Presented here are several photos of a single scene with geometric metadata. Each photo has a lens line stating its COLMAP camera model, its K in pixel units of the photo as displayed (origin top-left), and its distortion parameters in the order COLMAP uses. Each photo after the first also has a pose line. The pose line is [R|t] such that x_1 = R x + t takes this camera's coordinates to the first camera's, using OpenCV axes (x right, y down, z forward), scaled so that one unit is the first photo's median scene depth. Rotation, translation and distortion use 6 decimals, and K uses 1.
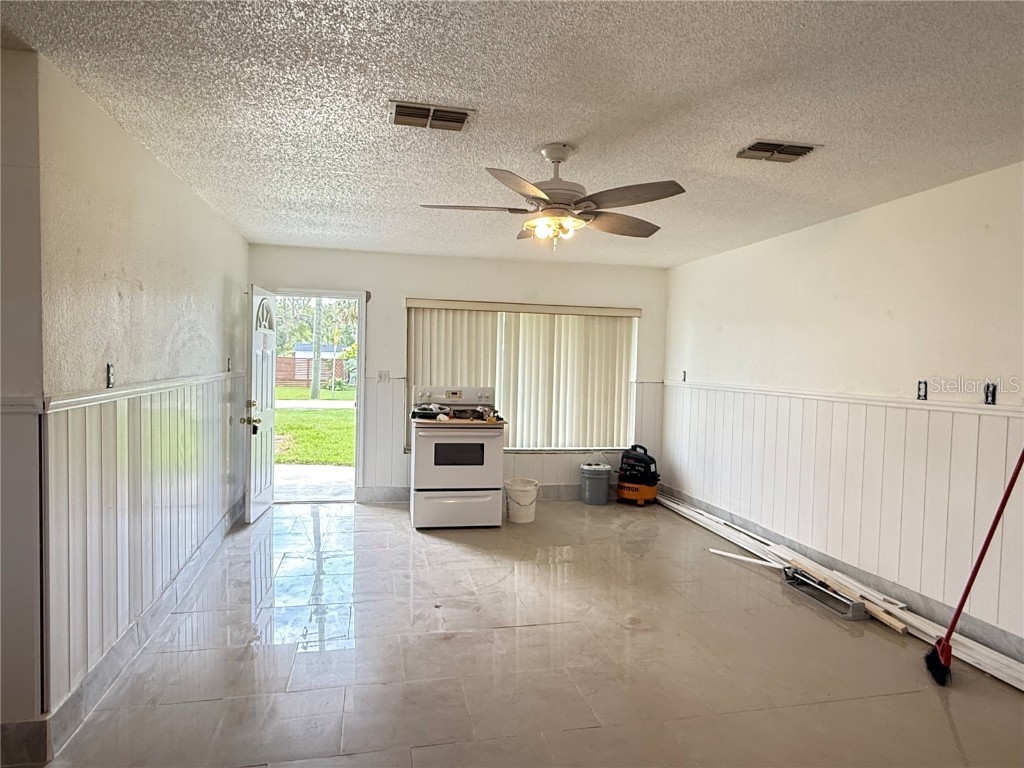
lens RADIAL K [[640.2, 0, 512.1], [0, 640.2, 384.2], [0, 0, 1]] dist [-0.001011, 0.001928]
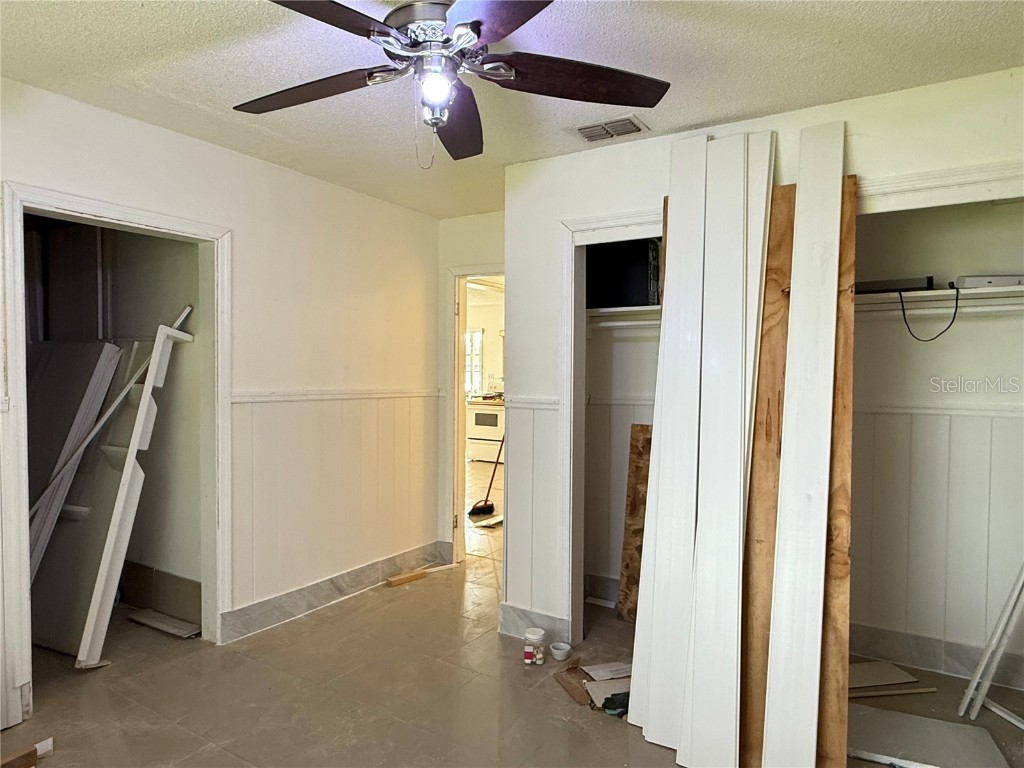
lens RADIAL K [[640.2, 0, 511.8], [0, 640.2, 386.4], [0, 0, 1]] dist [-0.001011, 0.001928]
pose [[0.724136, 0.005672, -0.689634, 1.006086], [-0.016780, 0.999815, -0.009396, 0.028714], [0.689453, 0.018376, 0.724098, -0.191393]]
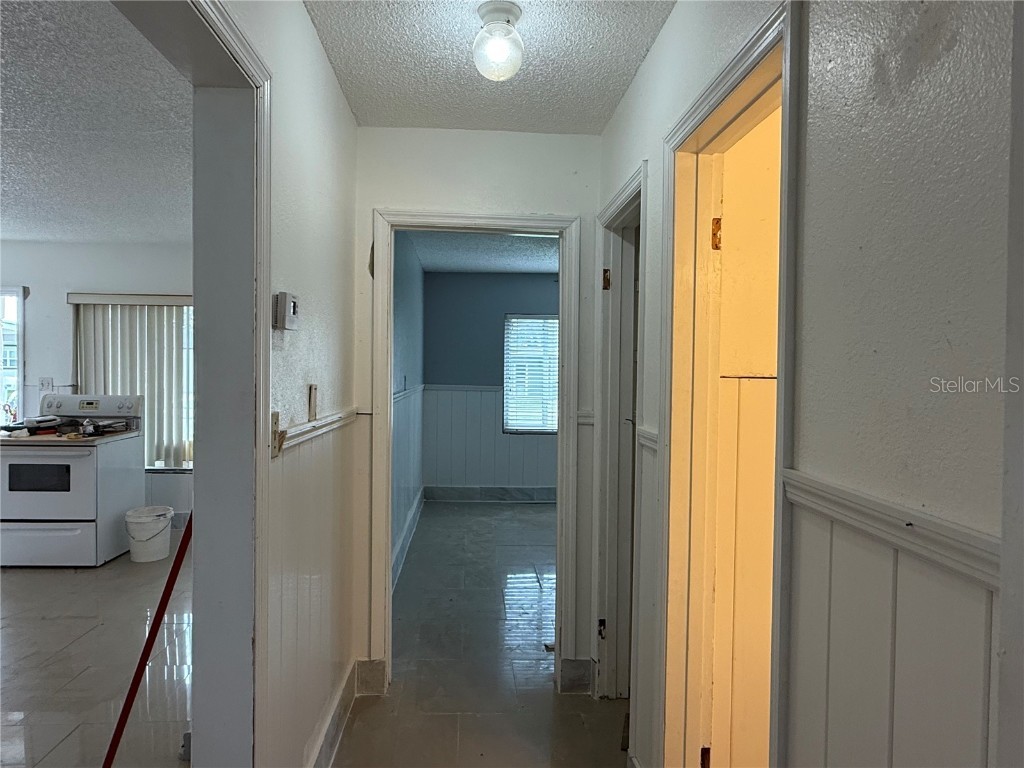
lens RADIAL K [[640.2, 0, 513.8], [0, 640.2, 384.5], [0, 0, 1]] dist [-0.001011, 0.001928]
pose [[0.988452, -0.011691, -0.151080, 0.553918], [0.010610, 0.999912, -0.007960, 0.001901], [0.151160, 0.006265, 0.988489, 0.234492]]
